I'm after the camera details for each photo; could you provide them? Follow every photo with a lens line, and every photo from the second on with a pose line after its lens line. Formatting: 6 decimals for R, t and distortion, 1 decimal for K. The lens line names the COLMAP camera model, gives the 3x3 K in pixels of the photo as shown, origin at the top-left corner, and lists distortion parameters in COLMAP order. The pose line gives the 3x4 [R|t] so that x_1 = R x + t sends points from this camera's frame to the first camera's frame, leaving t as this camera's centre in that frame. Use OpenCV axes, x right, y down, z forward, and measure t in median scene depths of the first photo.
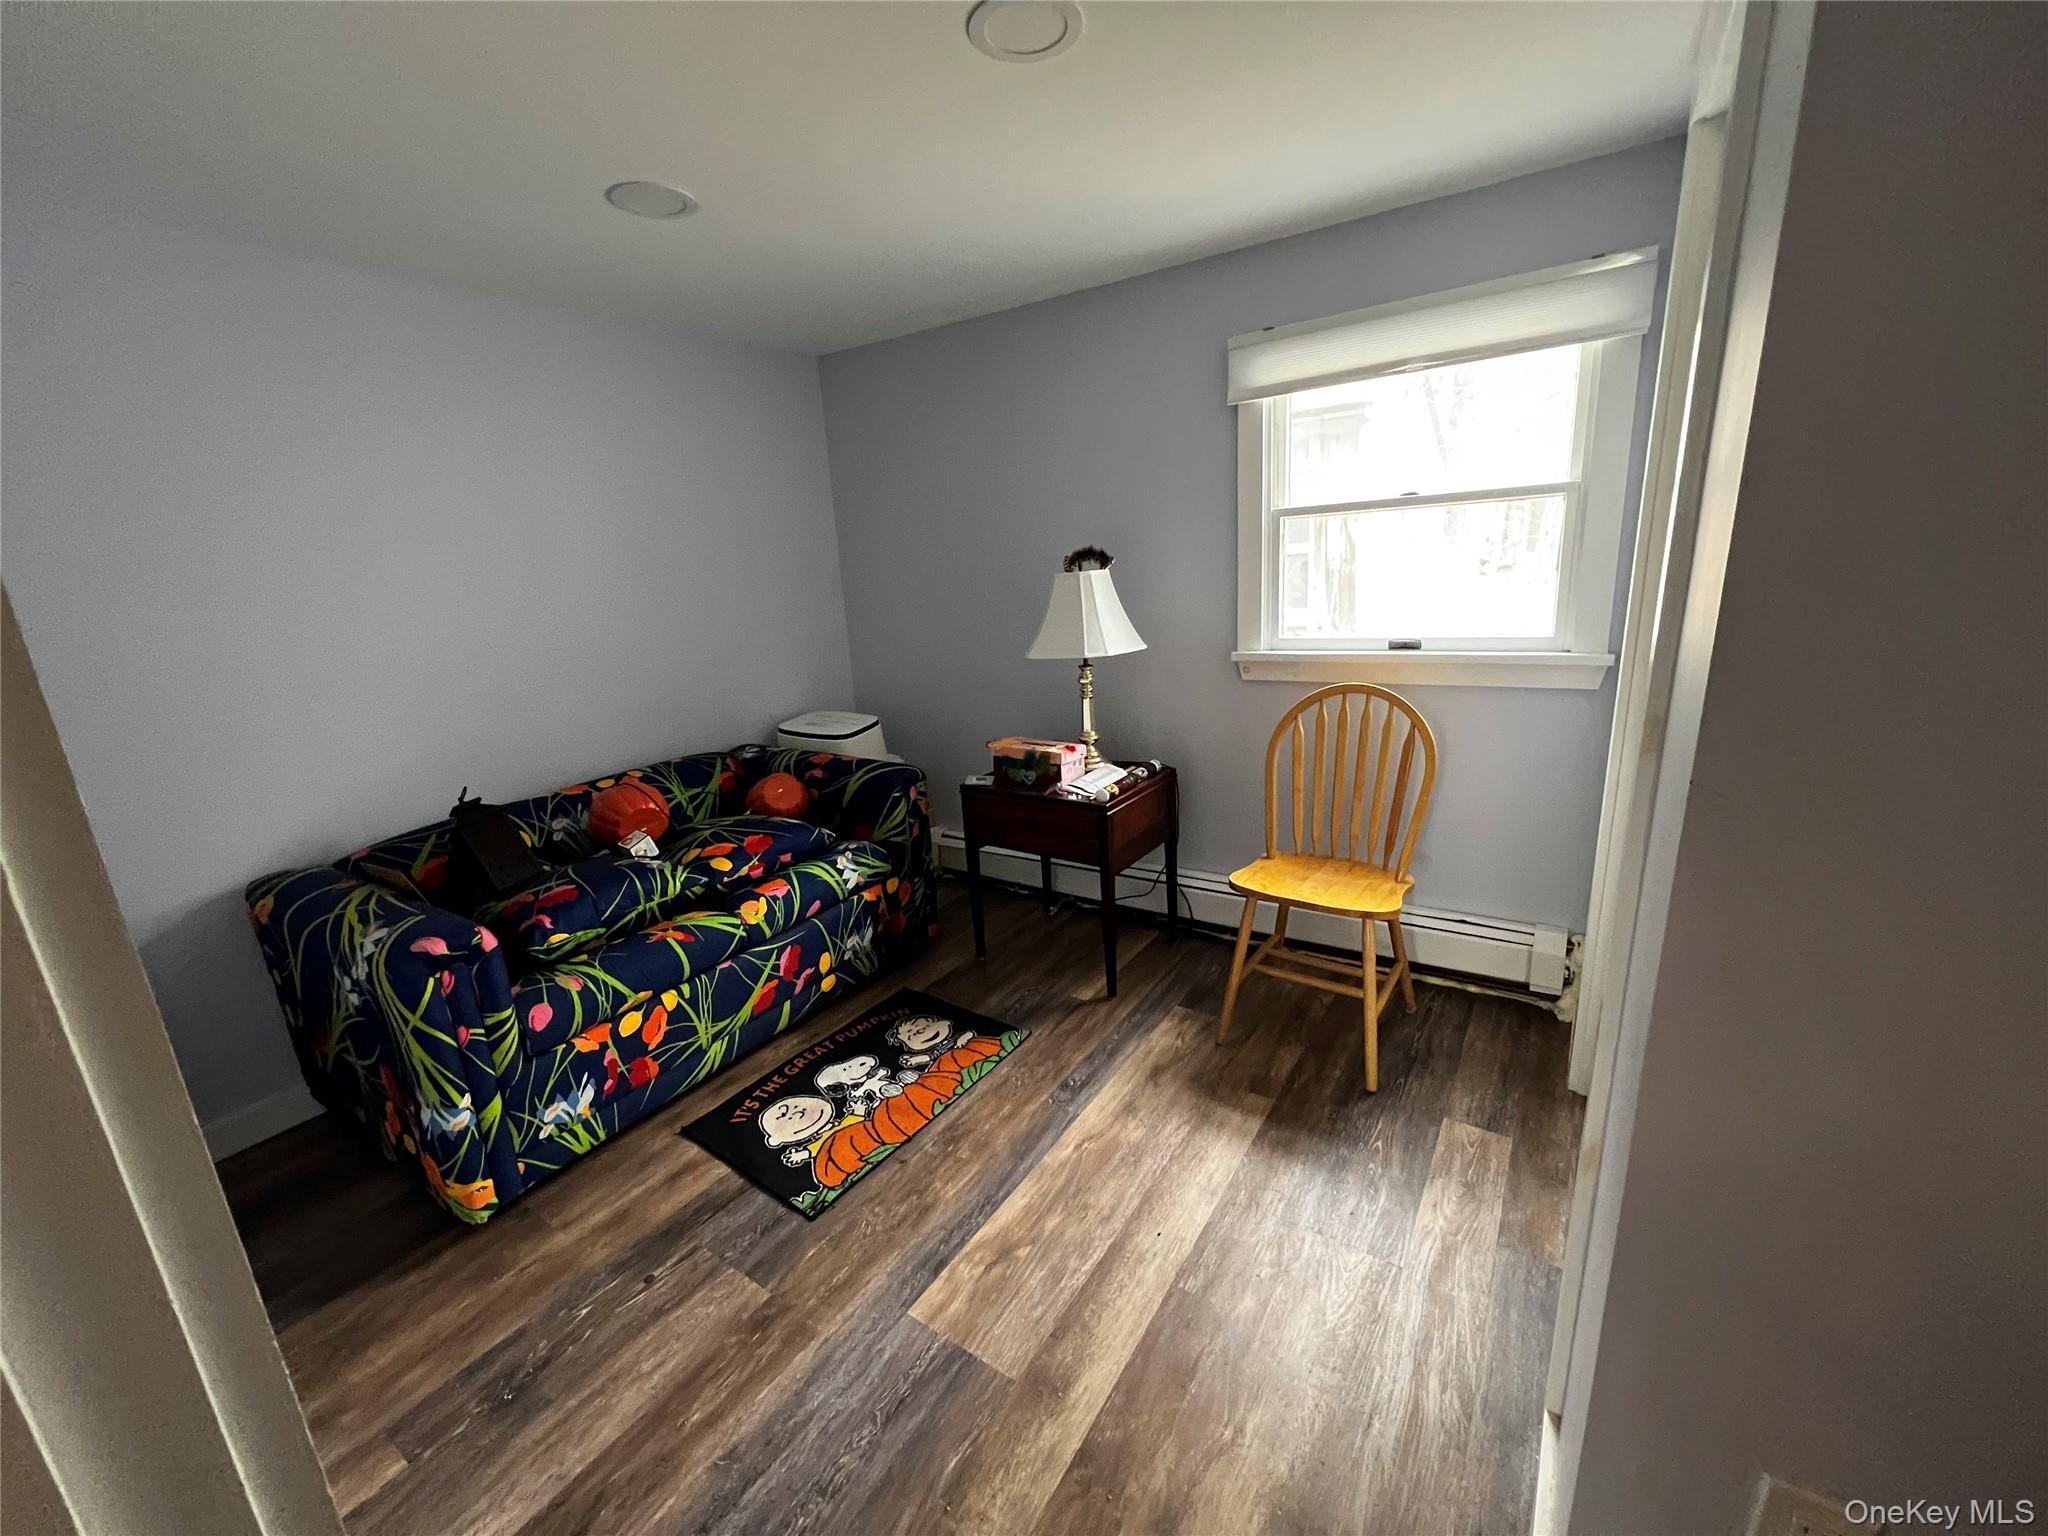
lens RADIAL K [[815.8, 0, 1029.2], [0, 815.8, 778.6], [0, 0, 1]] dist [-0.000941, -0.000002]
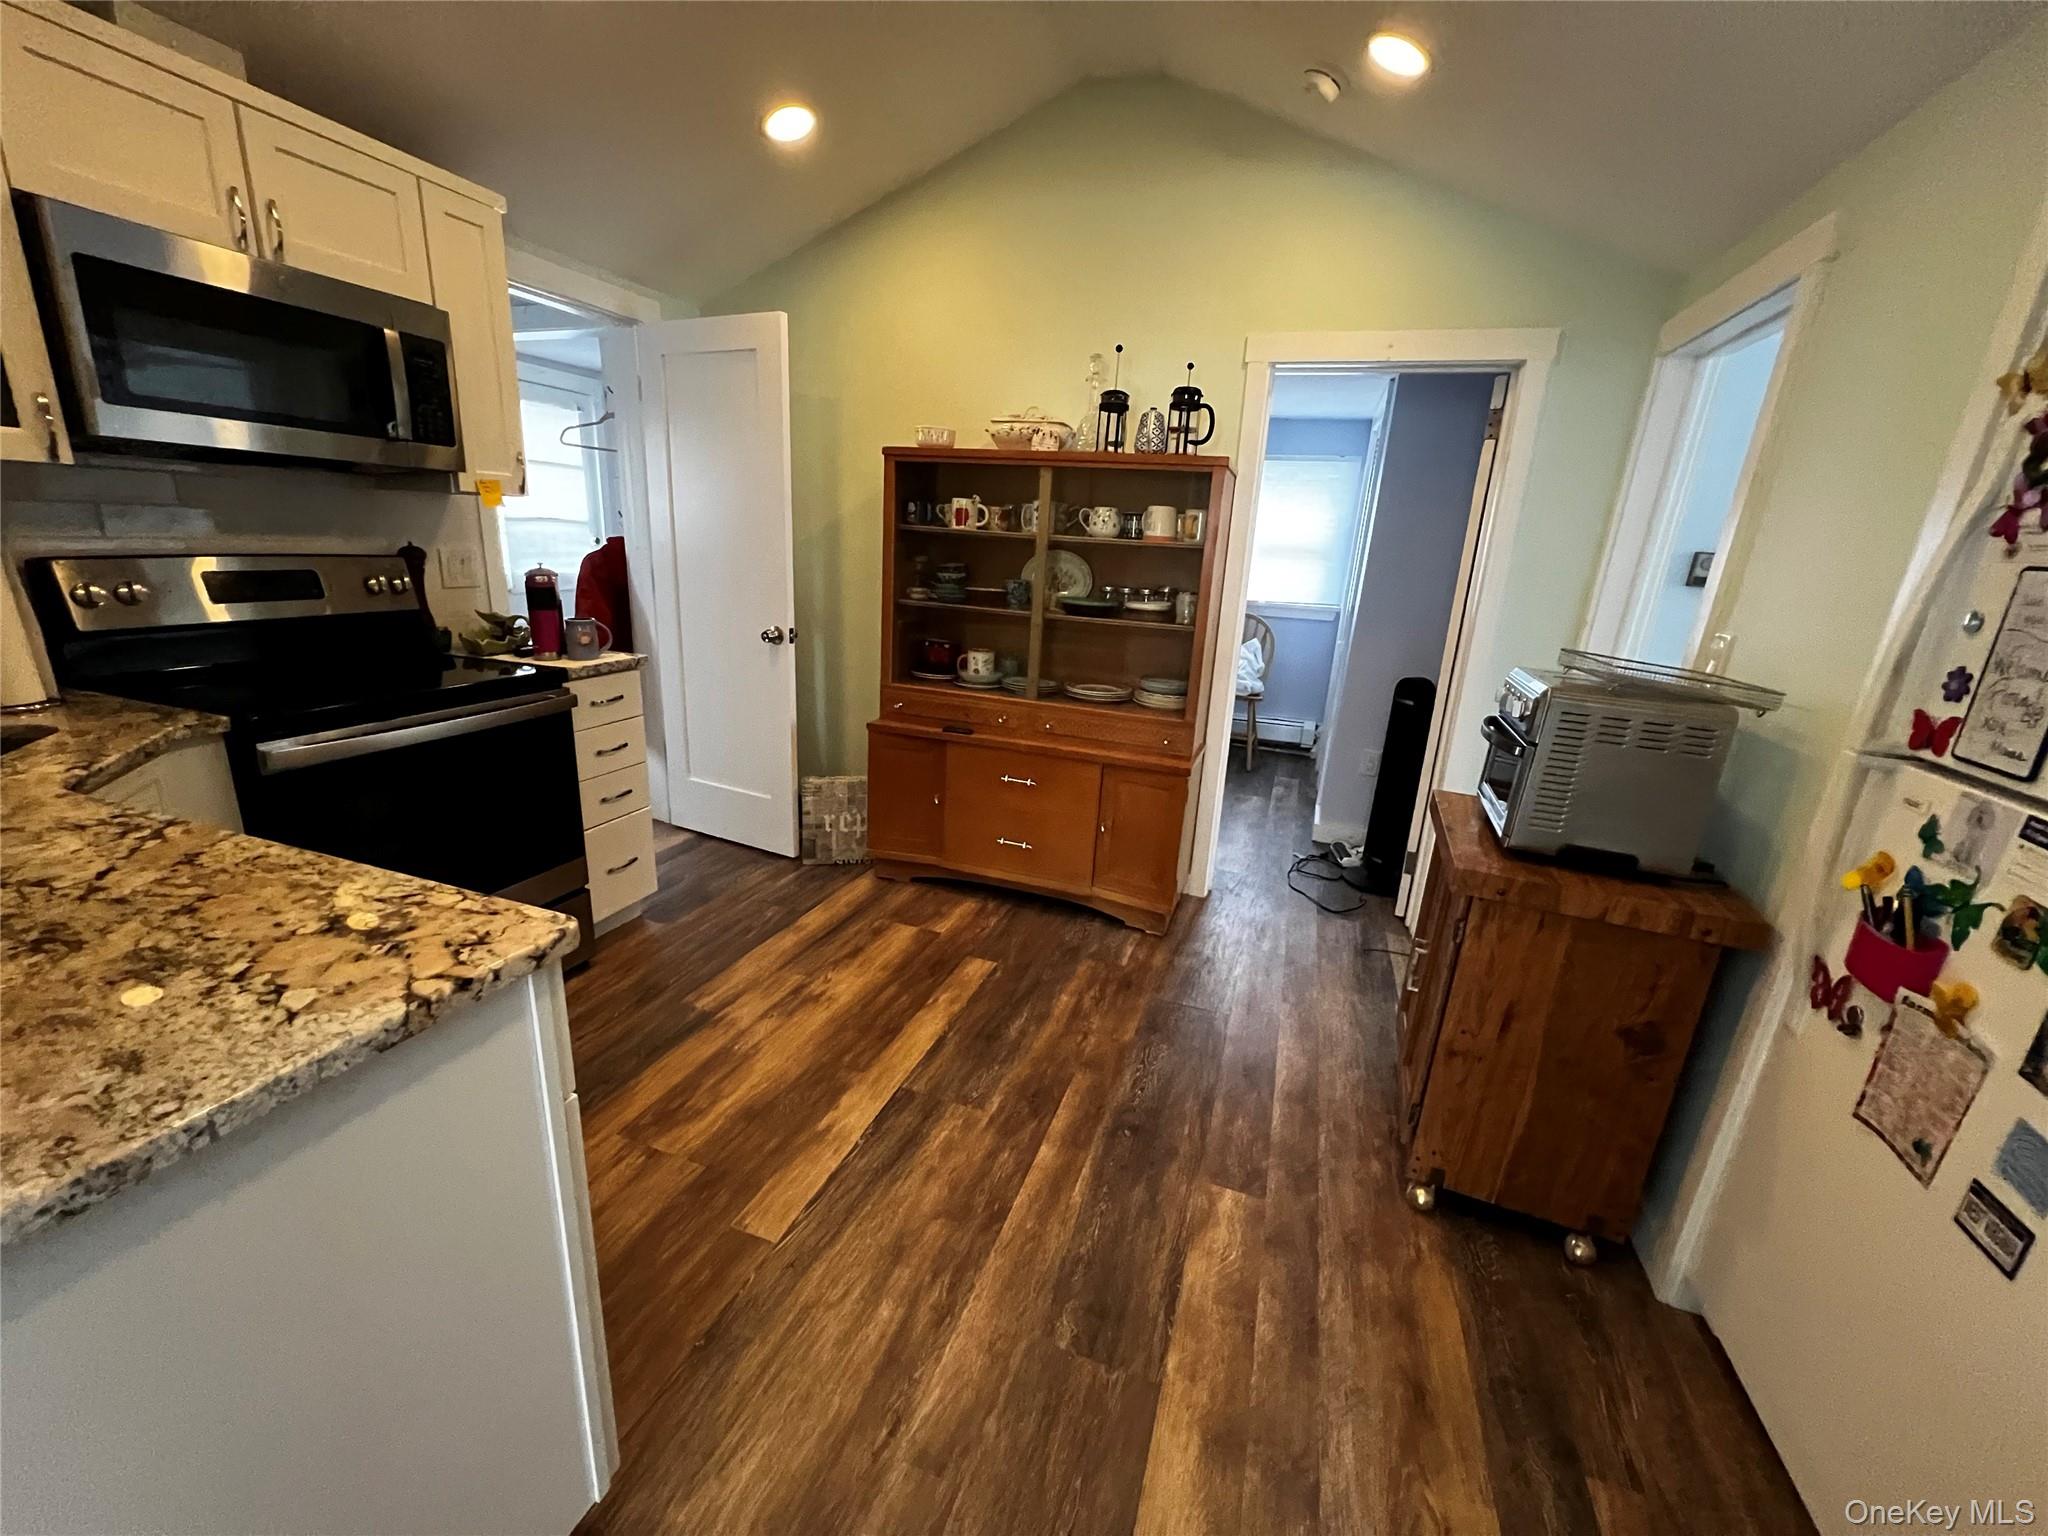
lens RADIAL K [[815.8, 0, 1018.0], [0, 815.8, 772.2], [0, 0, 1]] dist [-0.000941, -0.000002]
pose [[0.960893, 0.040711, 0.273911, -0.873343], [-0.048622, 0.998572, 0.022151, 0.332993], [-0.272618, -0.034603, 0.961500, -1.127111]]
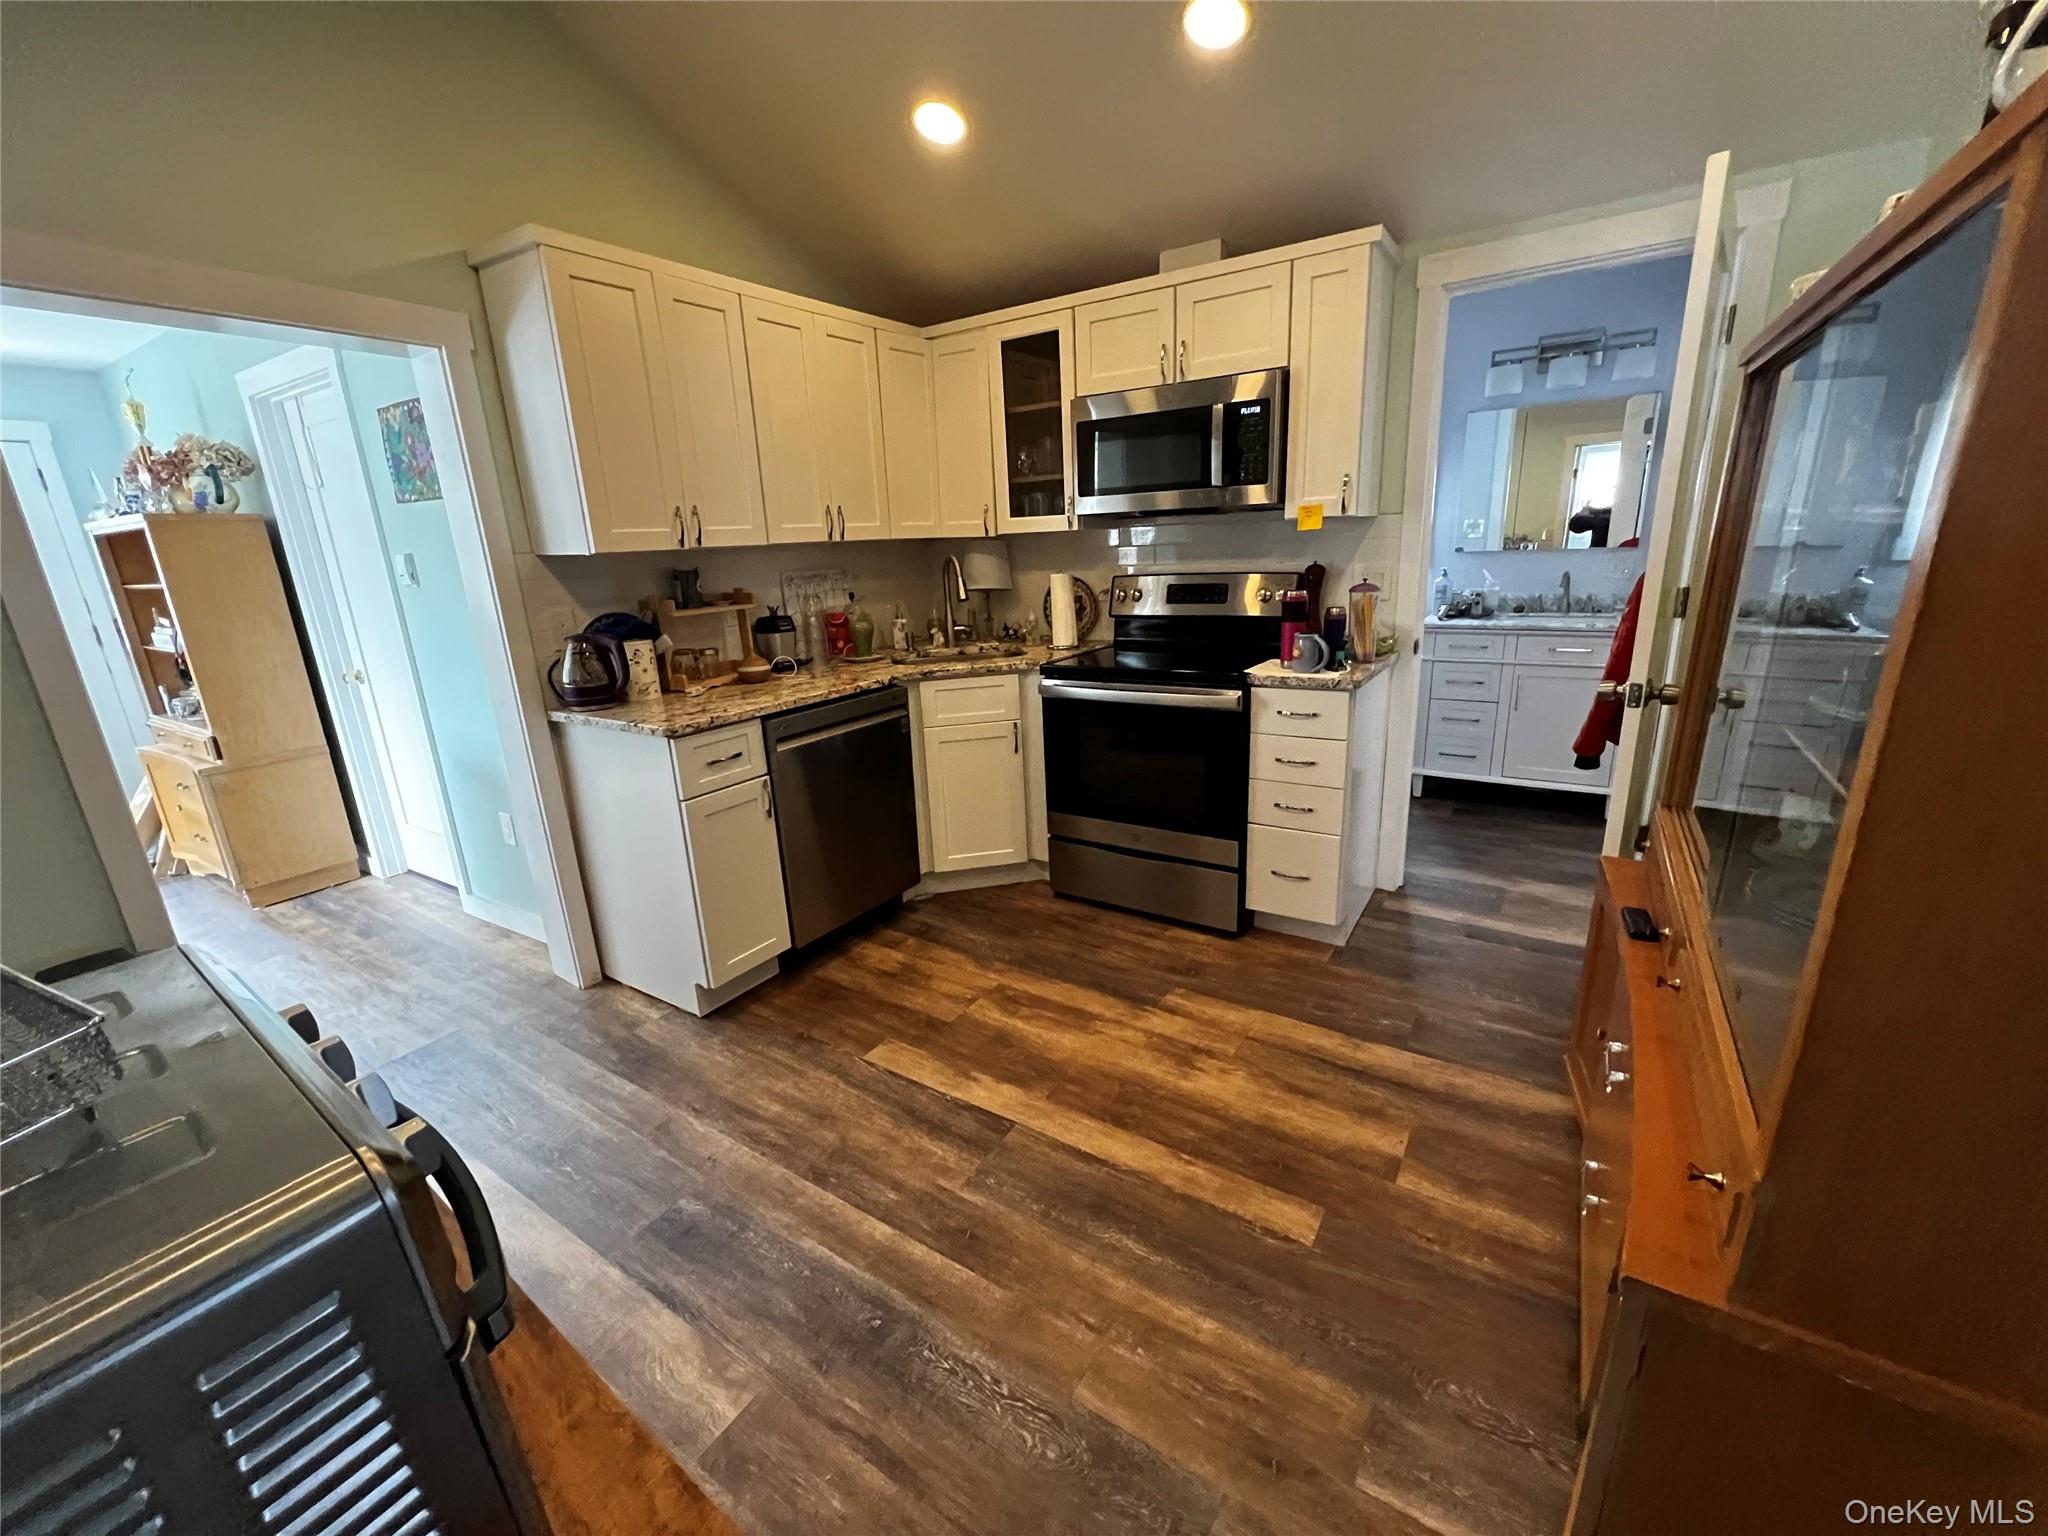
lens RADIAL K [[815.8, 0, 1023.2], [0, 815.8, 768.6], [0, 0, 1]] dist [-0.000941, -0.000002]
pose [[0.024320, 0.334729, -0.942001, 3.023229], [-0.202613, 0.924374, 0.323234, -0.884471], [0.978957, 0.183000, 0.090302, 2.387379]]
